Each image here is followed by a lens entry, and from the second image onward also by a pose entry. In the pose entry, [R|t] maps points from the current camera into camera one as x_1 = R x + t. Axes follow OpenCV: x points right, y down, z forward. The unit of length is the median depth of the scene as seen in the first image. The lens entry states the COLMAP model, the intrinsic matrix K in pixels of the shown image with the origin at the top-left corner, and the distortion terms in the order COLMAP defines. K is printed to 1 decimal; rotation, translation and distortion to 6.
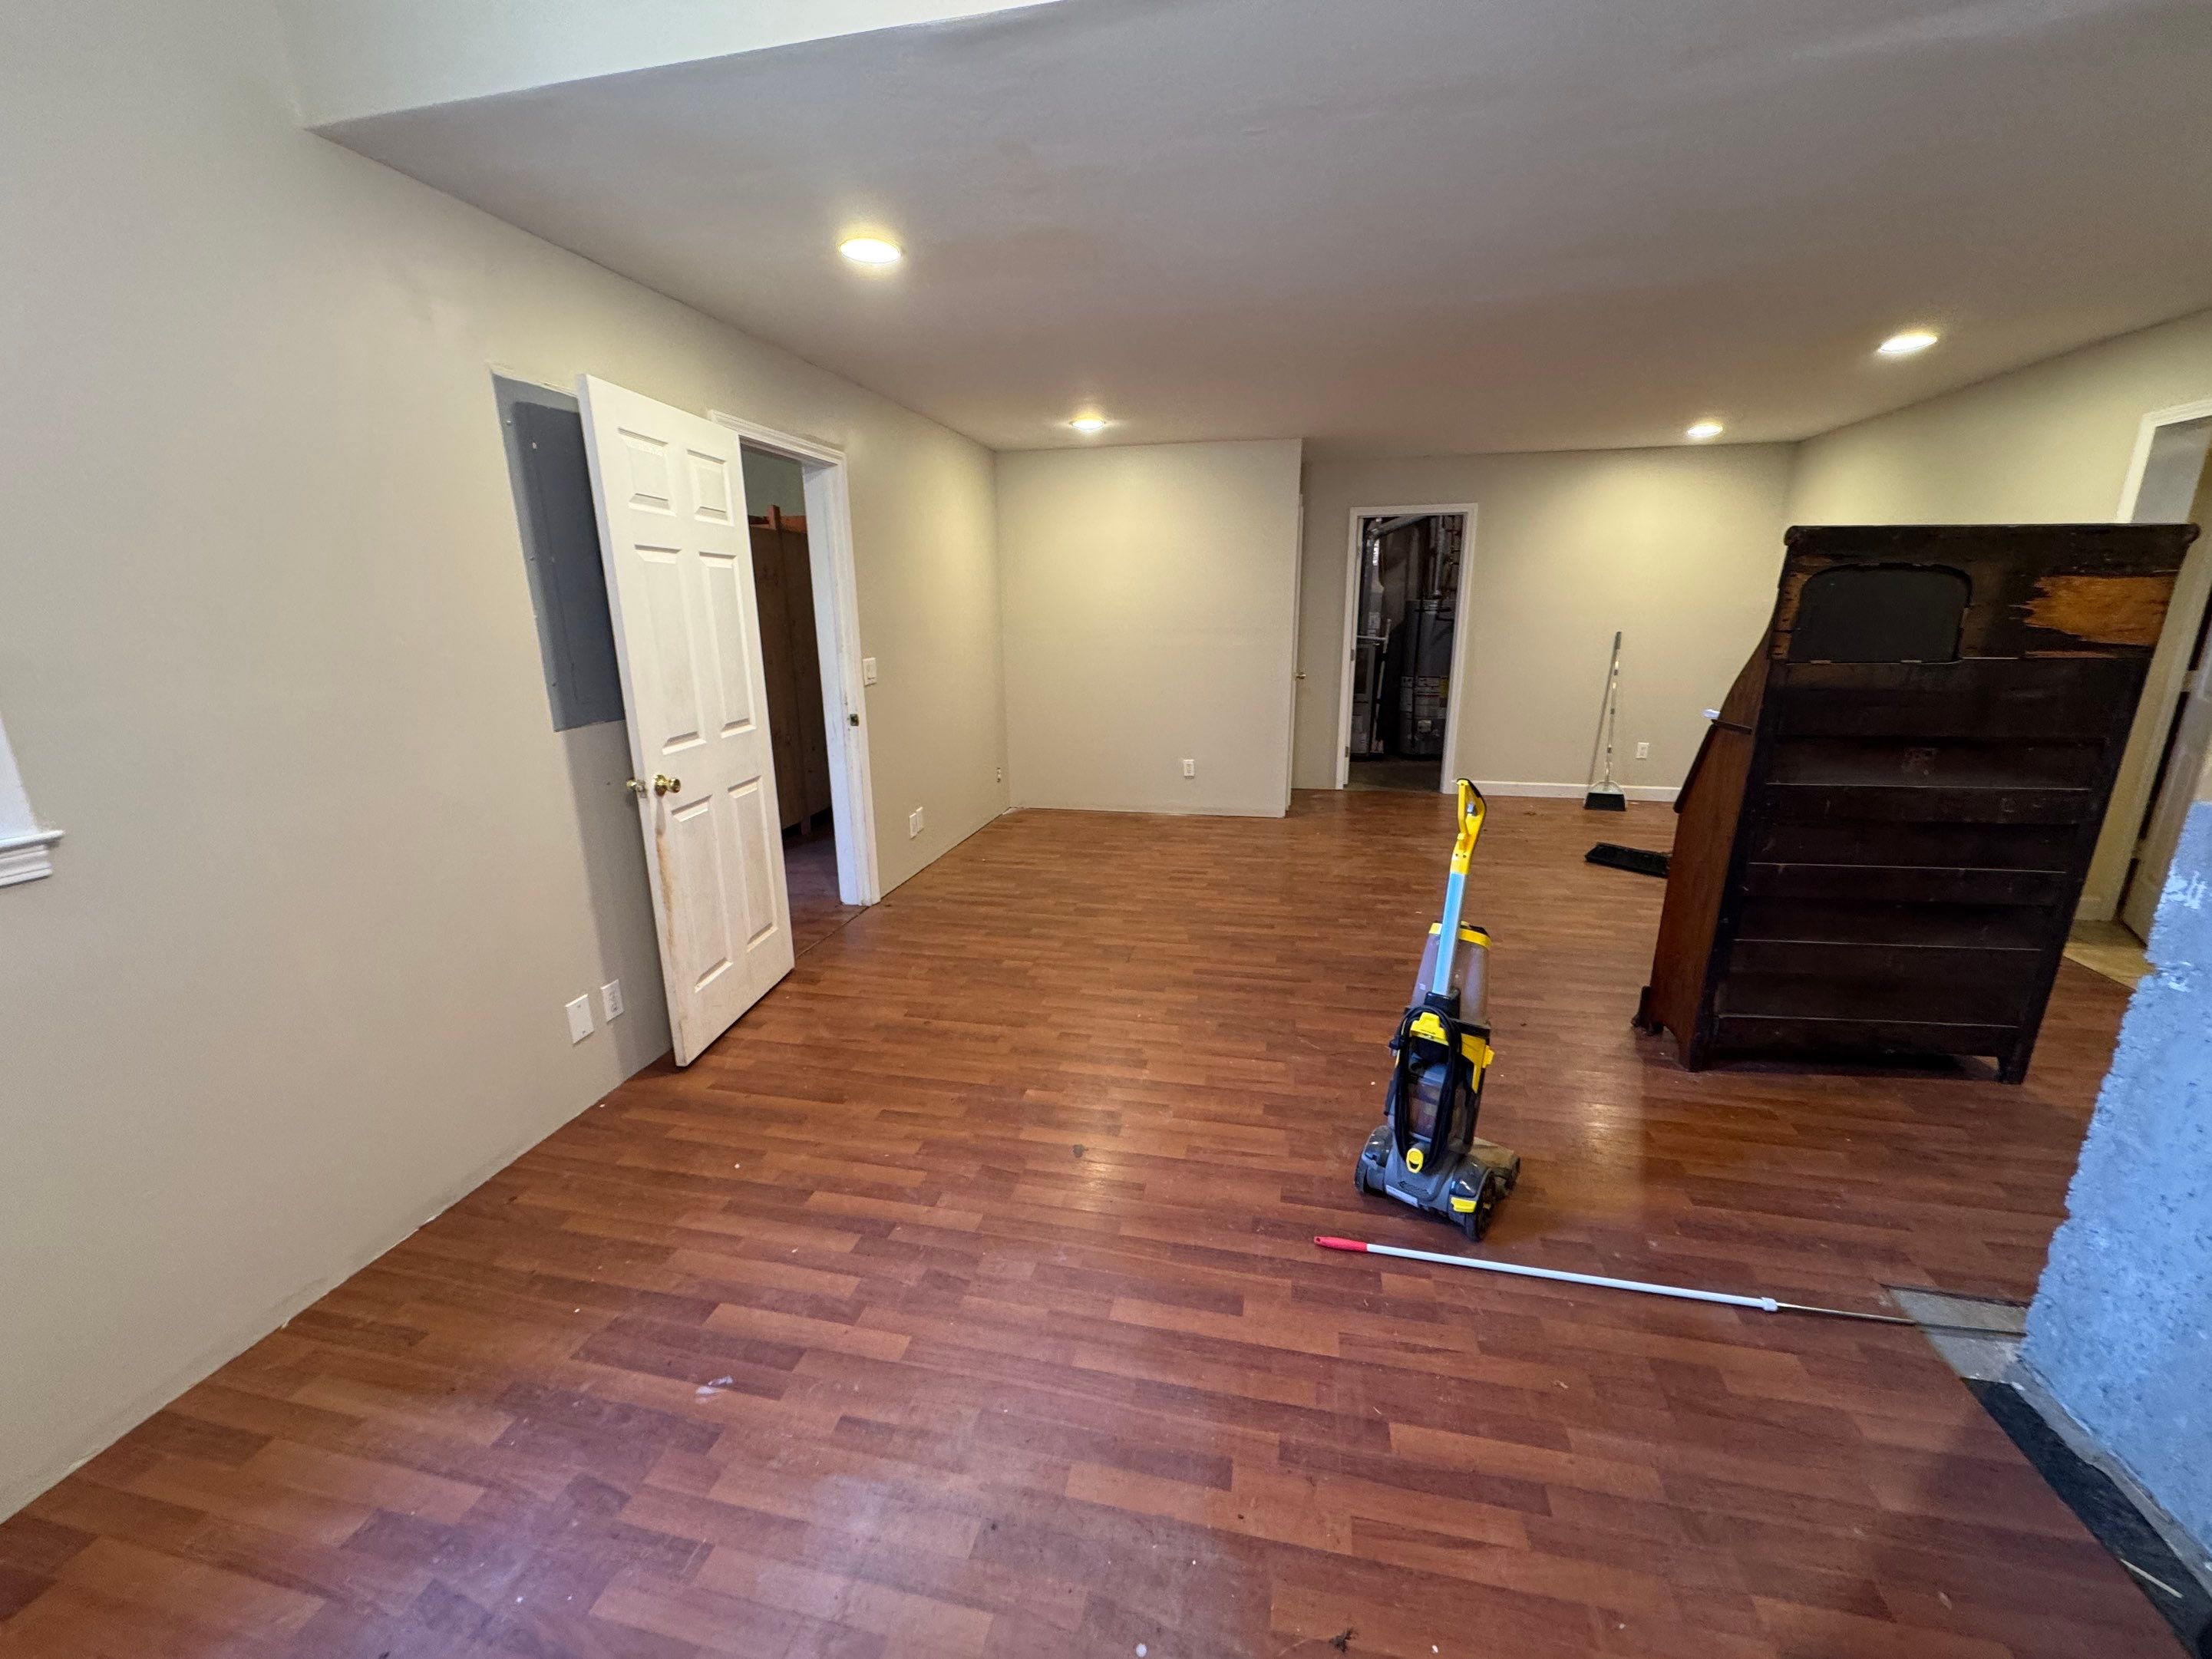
lens RADIAL K [[890.5, 0, 1101.8], [0, 890.5, 861.7], [0, 0, 1]] dist [-0.002077, -0.000148]
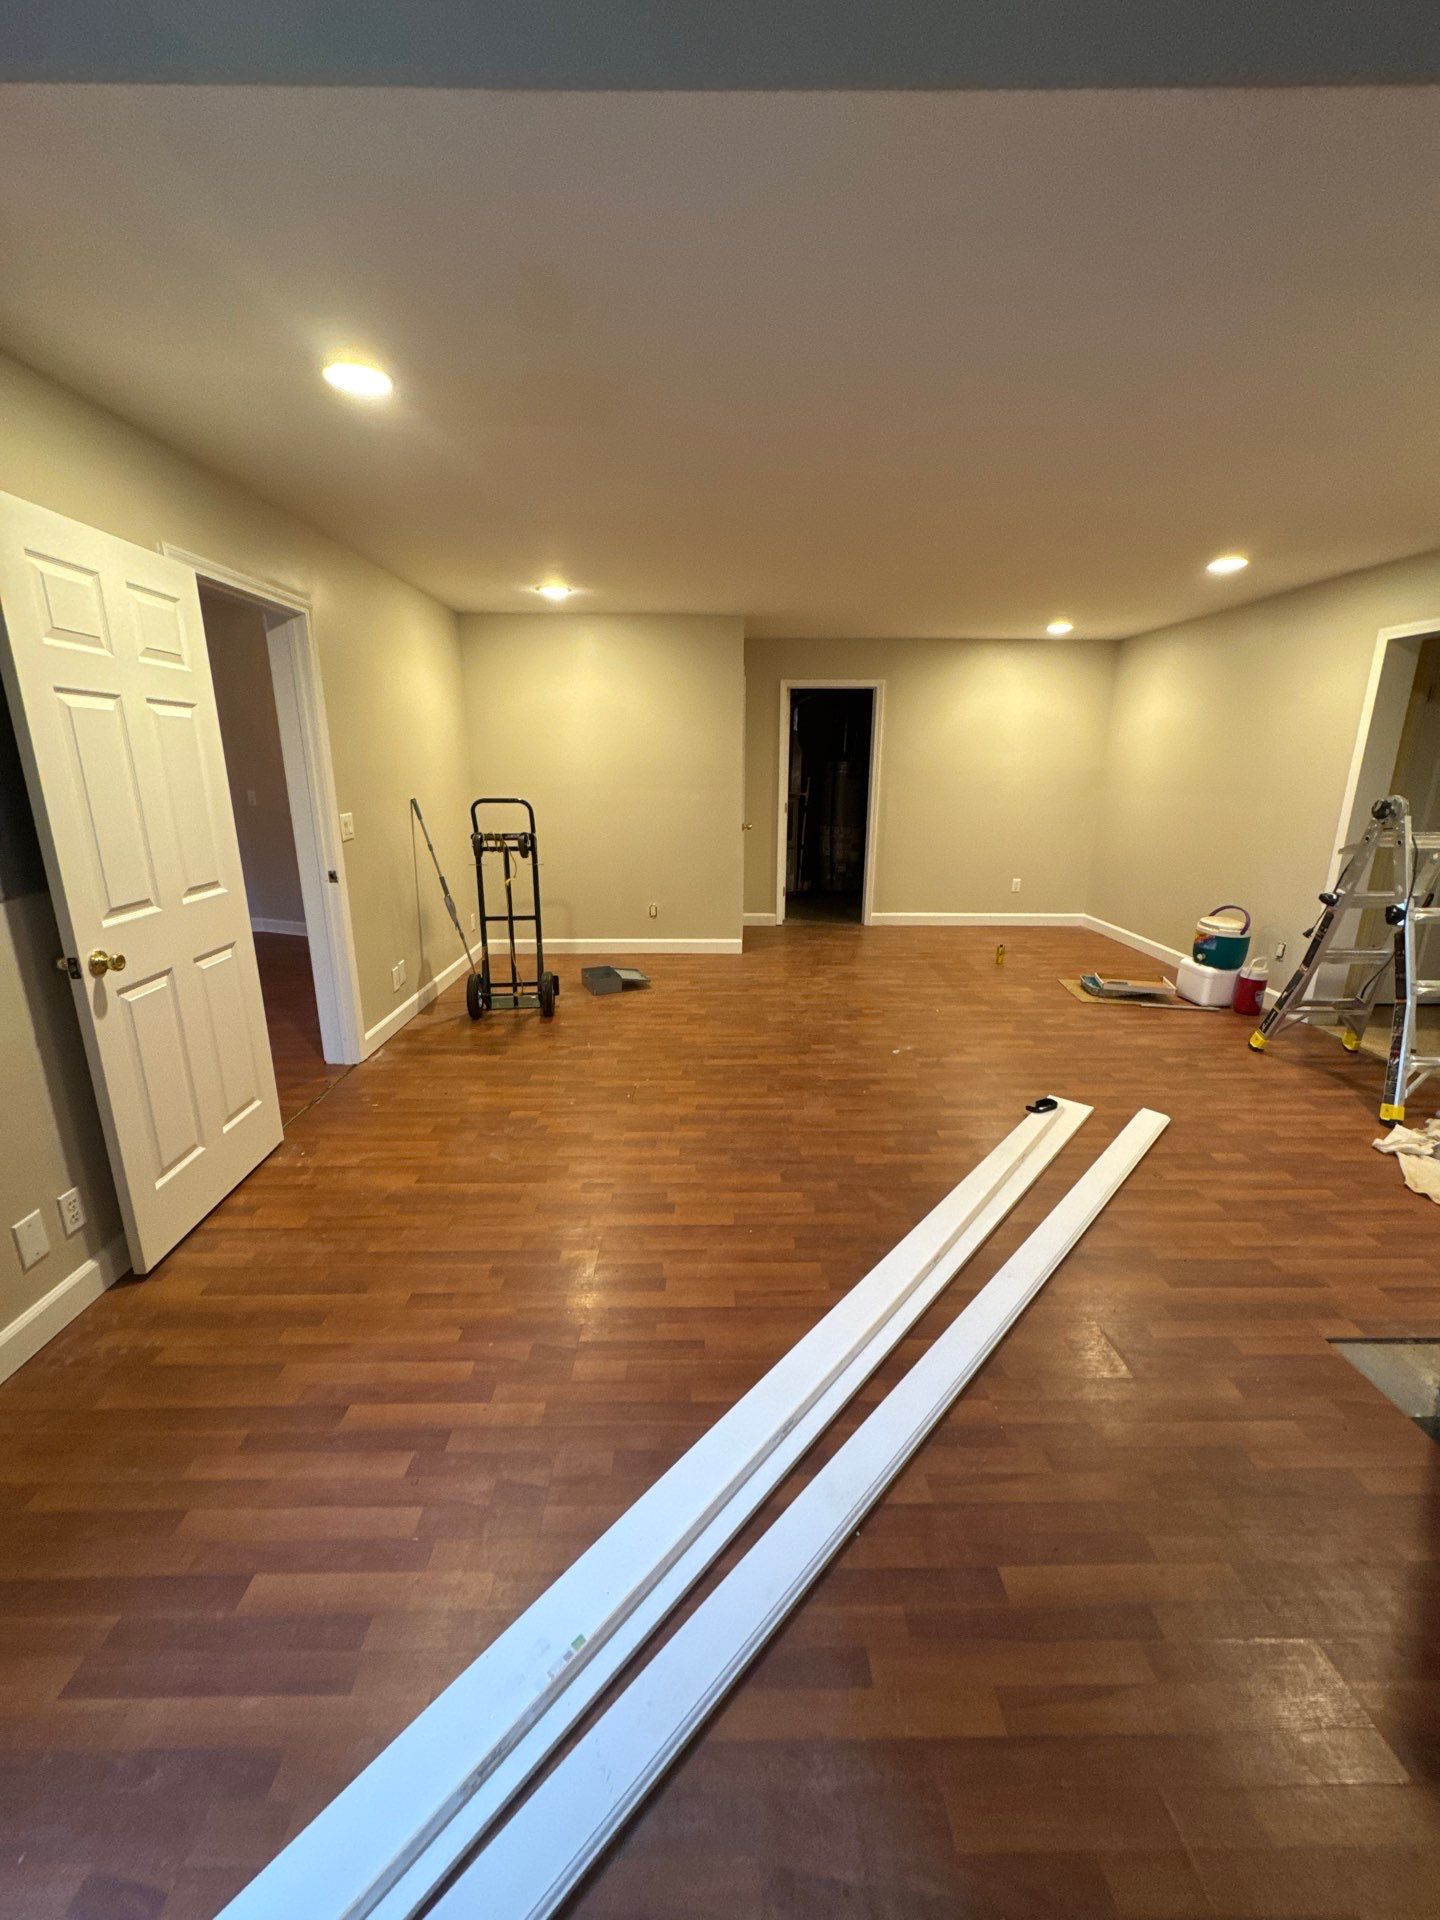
lens RADIAL K [[773.1, 0, 719.5], [0, 773.1, 979.3], [0, 0, 1]] dist [-0.002077, -0.000148]
pose [[0.972807, -0.049707, 0.226219, -0.082176], [0.051064, 0.998695, -0.000150, -0.032161], [-0.225917, 0.011698, 0.974076, 0.104839]]
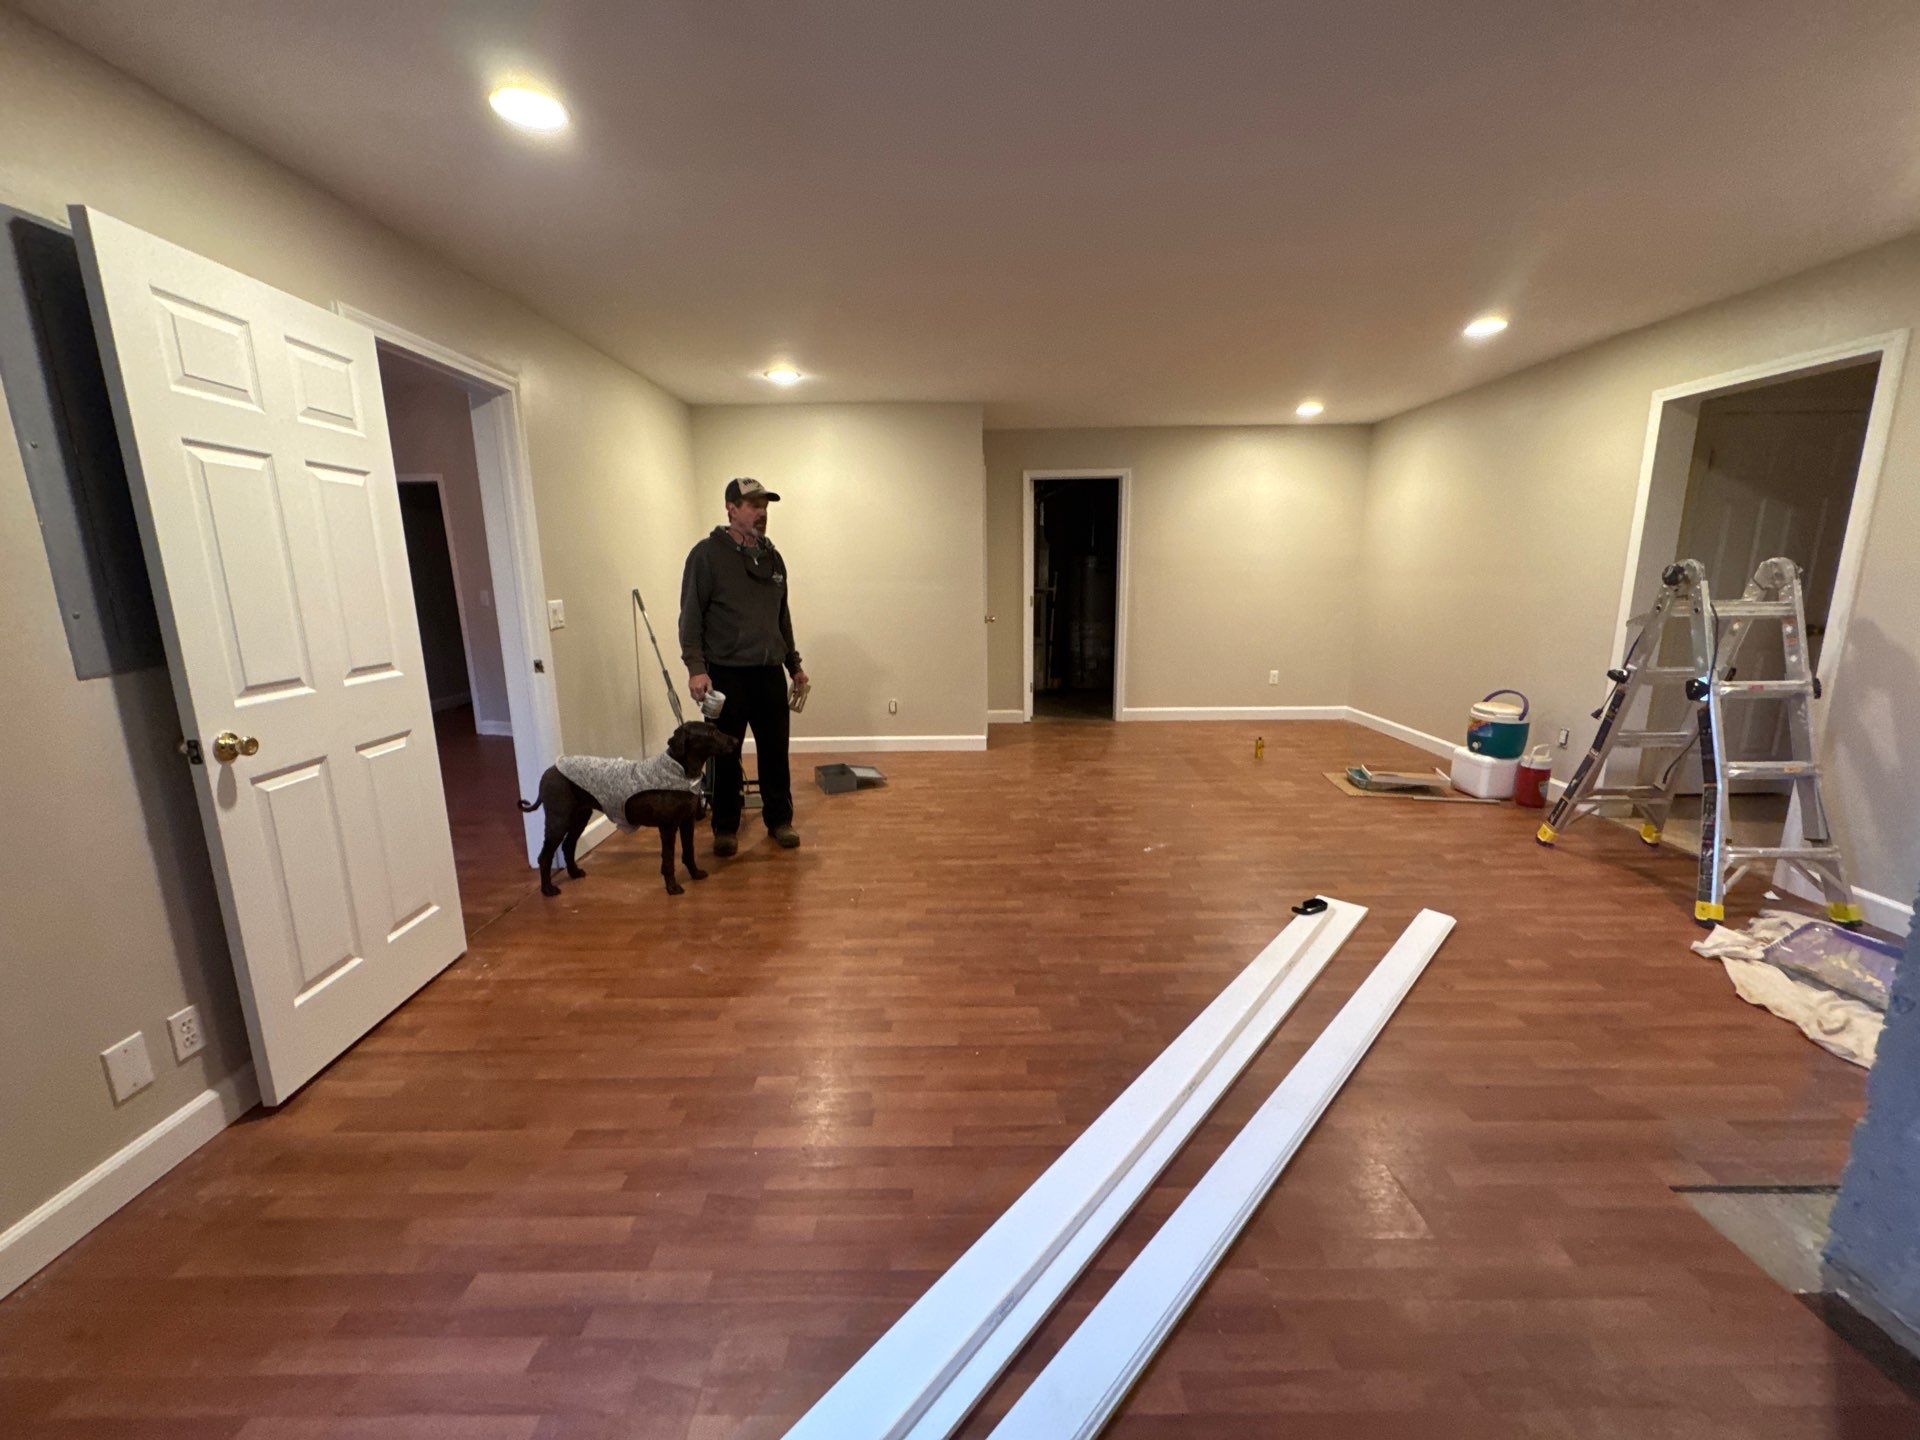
lens RADIAL K [[773.1, 0, 962.7], [0, 773.1, 738.9], [0, 0, 1]] dist [-0.002077, -0.000148]
pose [[0.976846, -0.046867, 0.208748, -0.027349], [0.061495, 0.996044, -0.064142, -0.008127], [-0.204916, 0.075494, 0.975864, 0.182845]]
